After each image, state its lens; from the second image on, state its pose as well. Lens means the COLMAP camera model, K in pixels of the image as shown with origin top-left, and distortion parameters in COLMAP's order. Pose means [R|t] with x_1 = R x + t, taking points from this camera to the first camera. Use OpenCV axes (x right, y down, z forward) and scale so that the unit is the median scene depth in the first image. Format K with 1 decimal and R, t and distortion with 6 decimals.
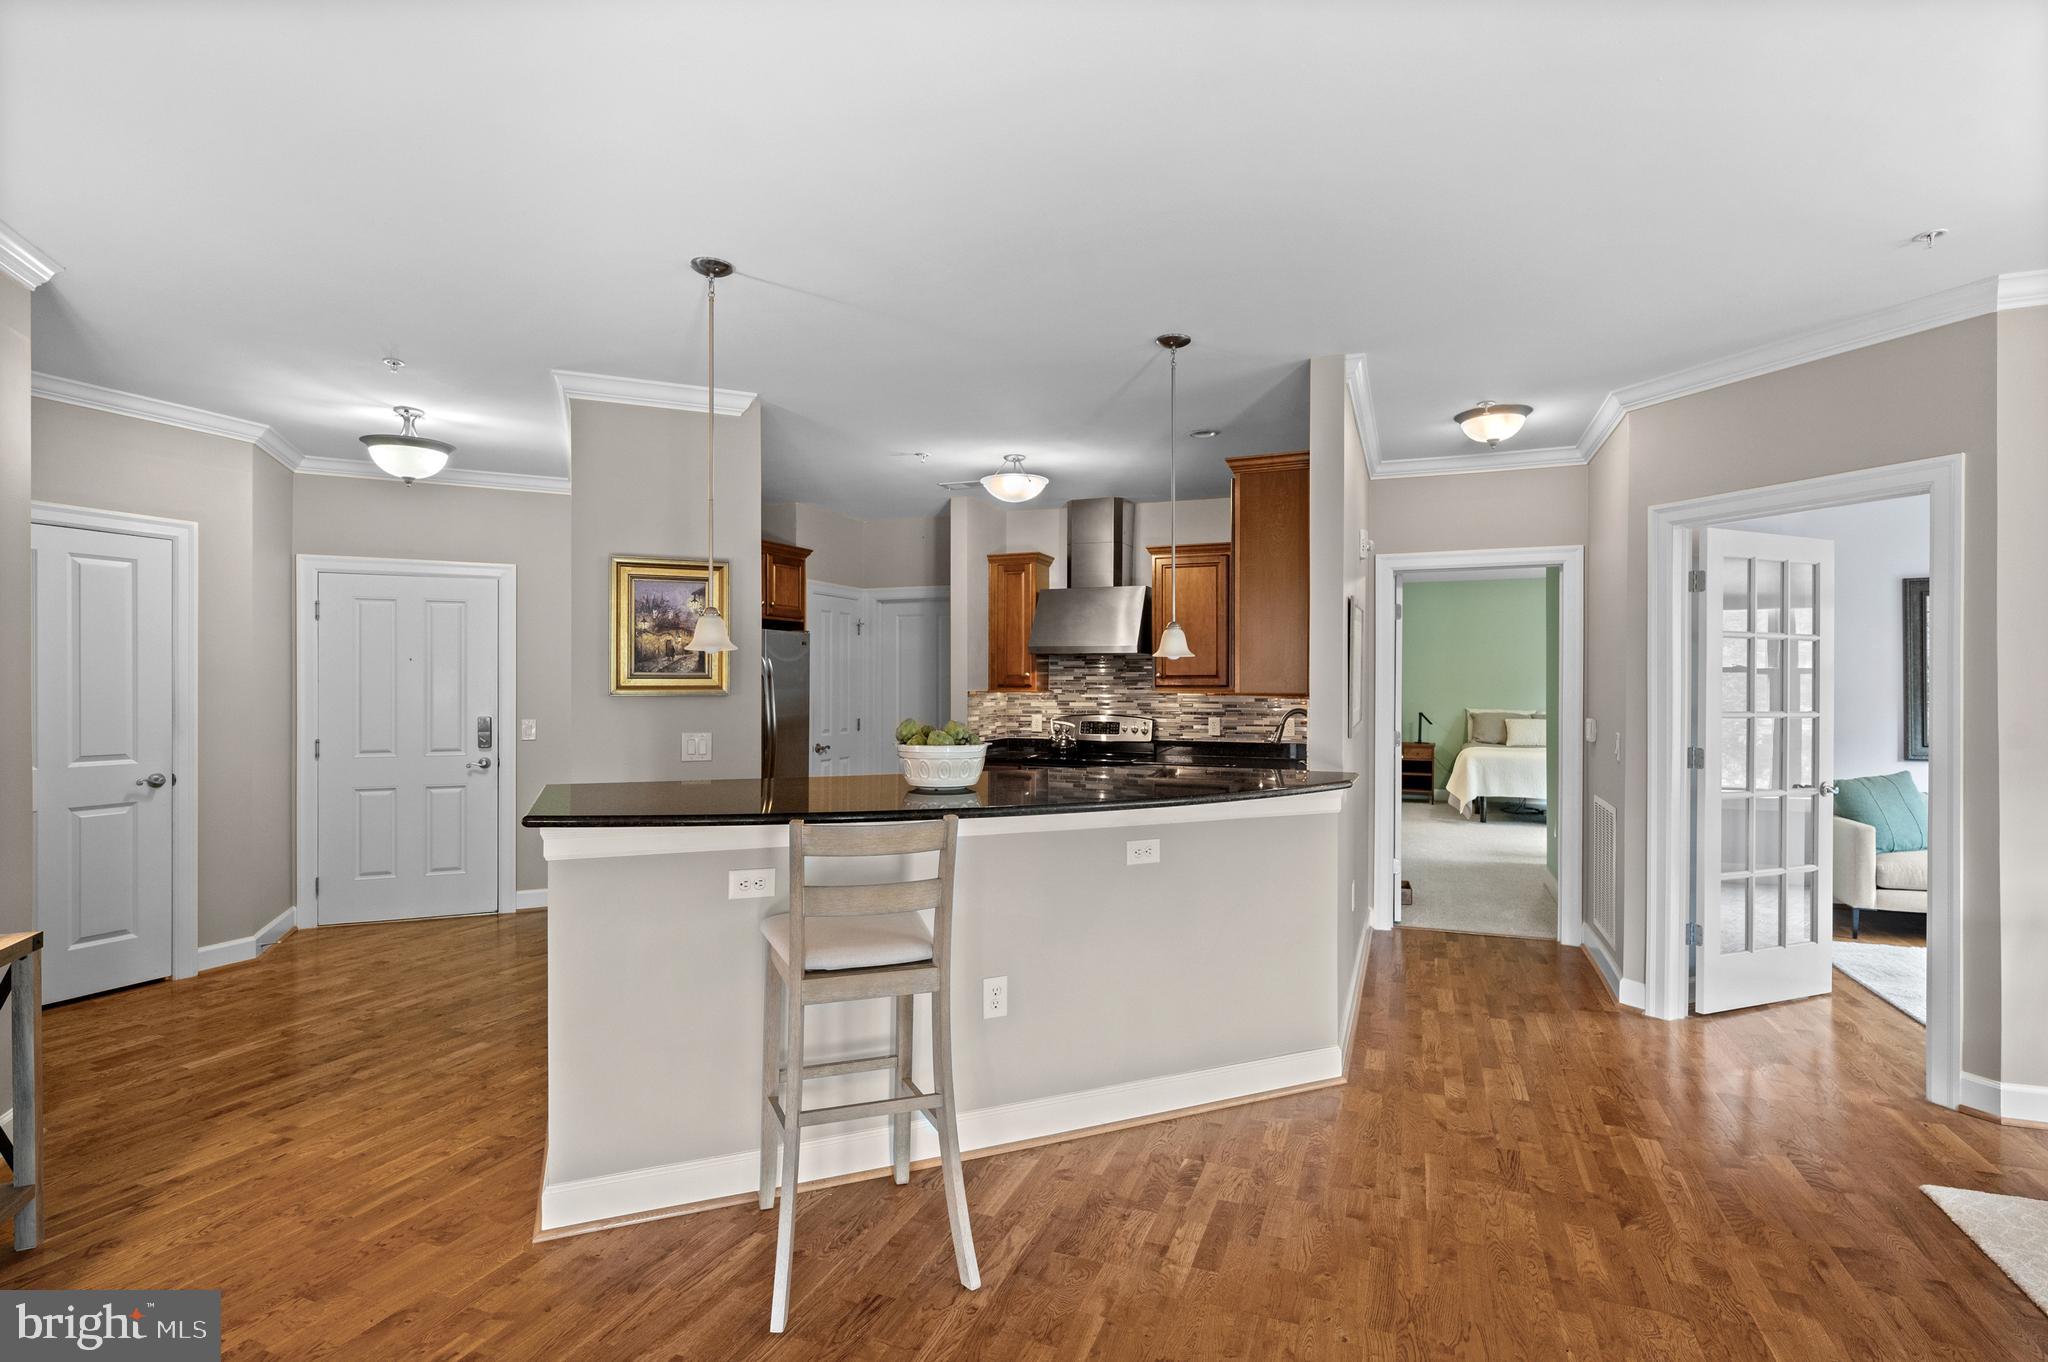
lens RADIAL K [[976.0, 0, 1030.4], [0, 976.0, 685.3], [0, 0, 1]] dist [-0.003516, -0.000956]
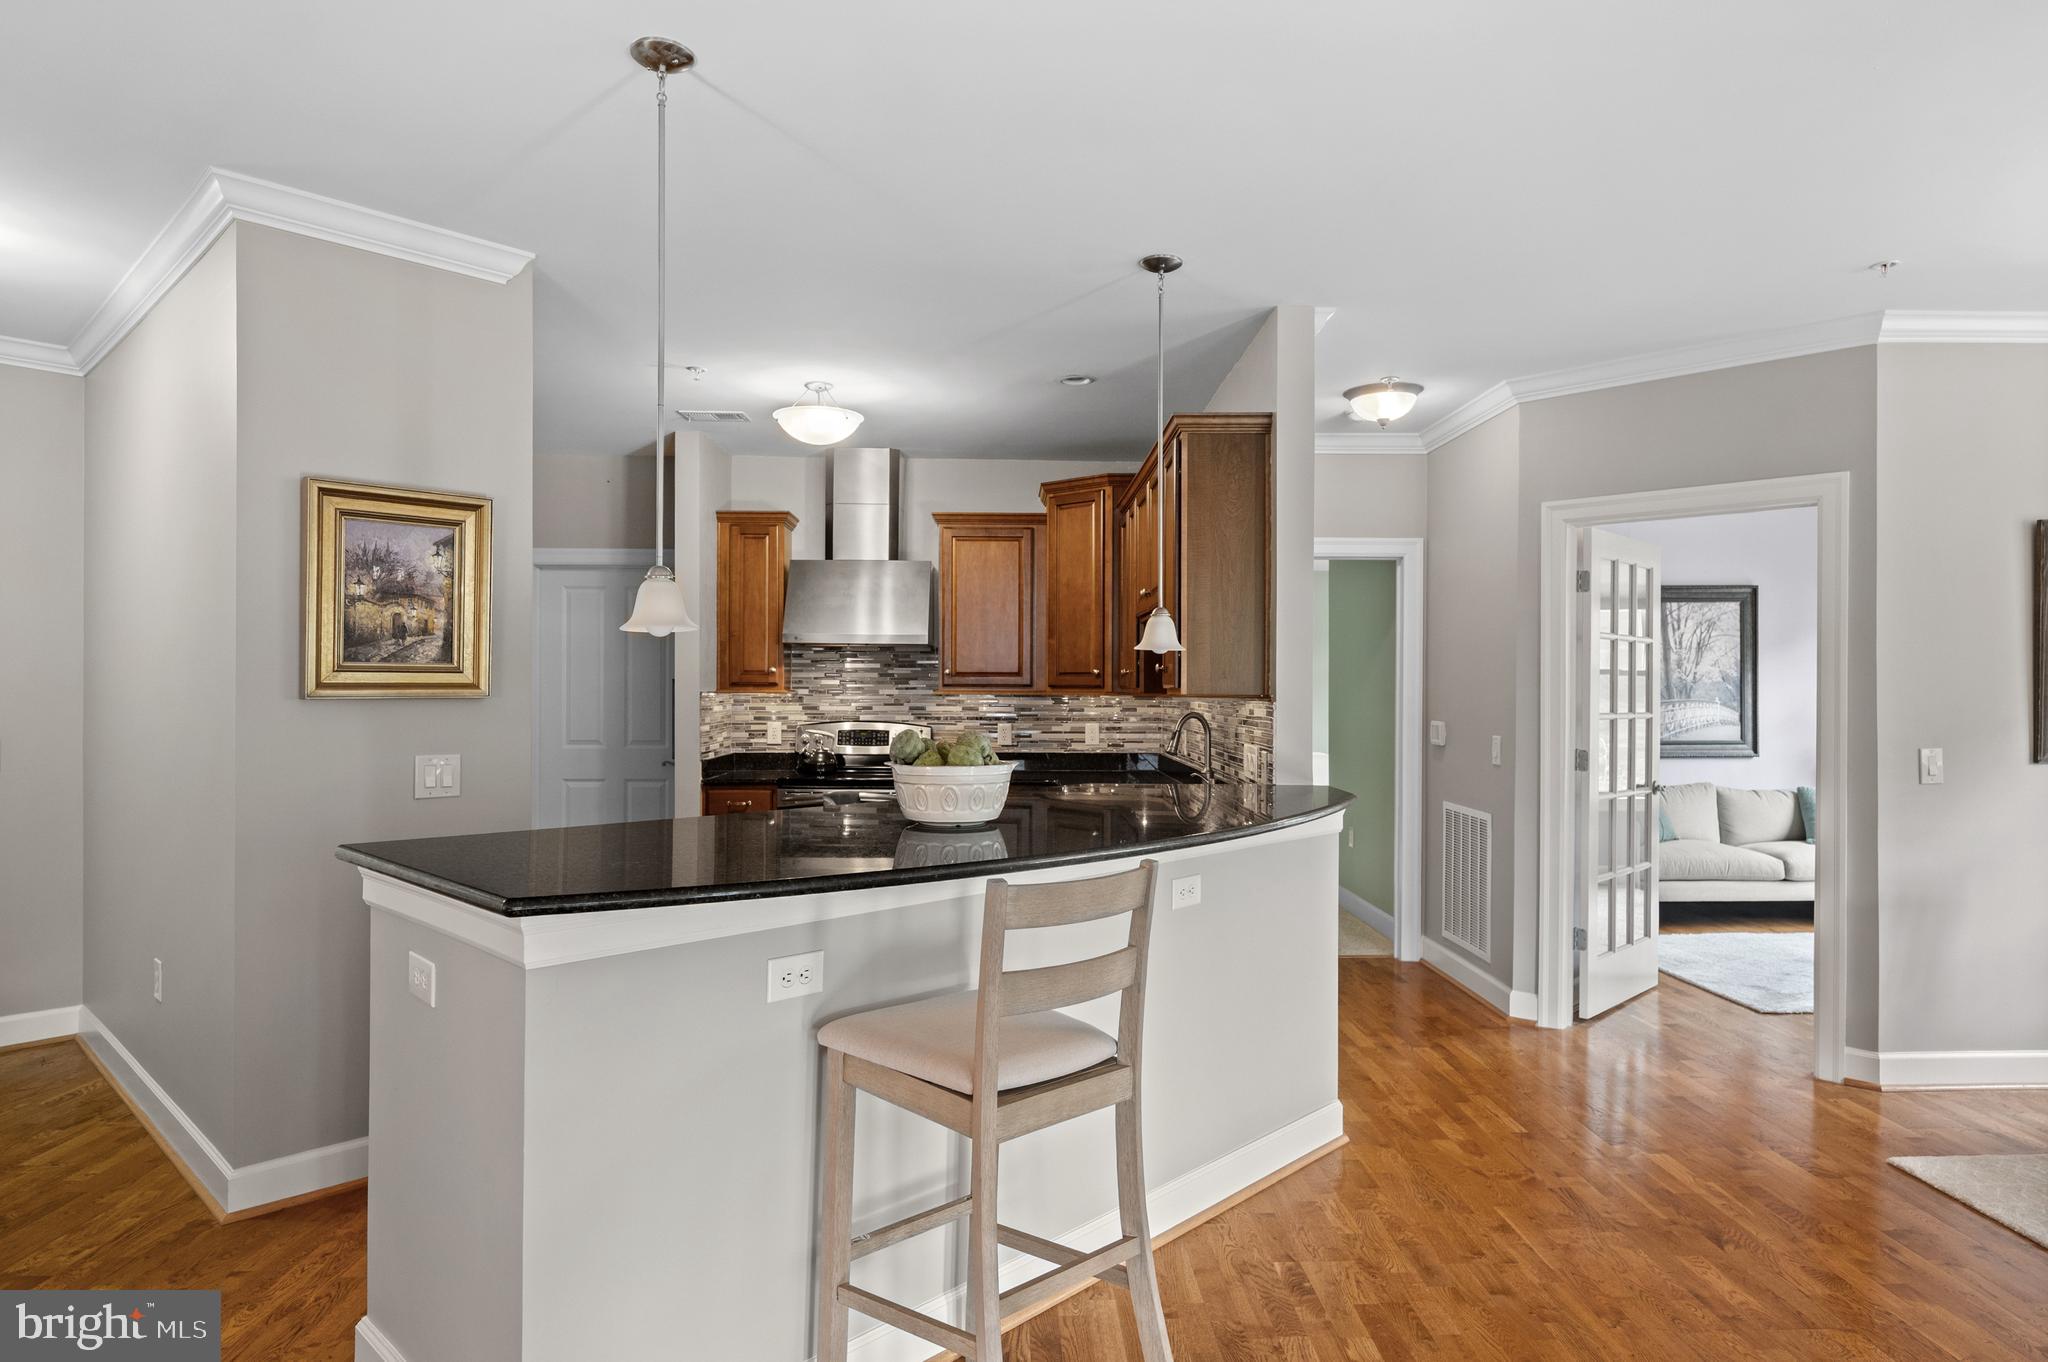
lens RADIAL K [[1173.7, 0, 1024.6], [0, 1173.7, 682.6], [0, 0, 1]] dist [-0.011594, 0.003417]
pose [[0.923562, 0.003656, 0.383431, -0.282254], [-0.003316, 0.999993, -0.001547, -0.000192], [-0.383434, 0.000157, 0.923568, 0.116809]]
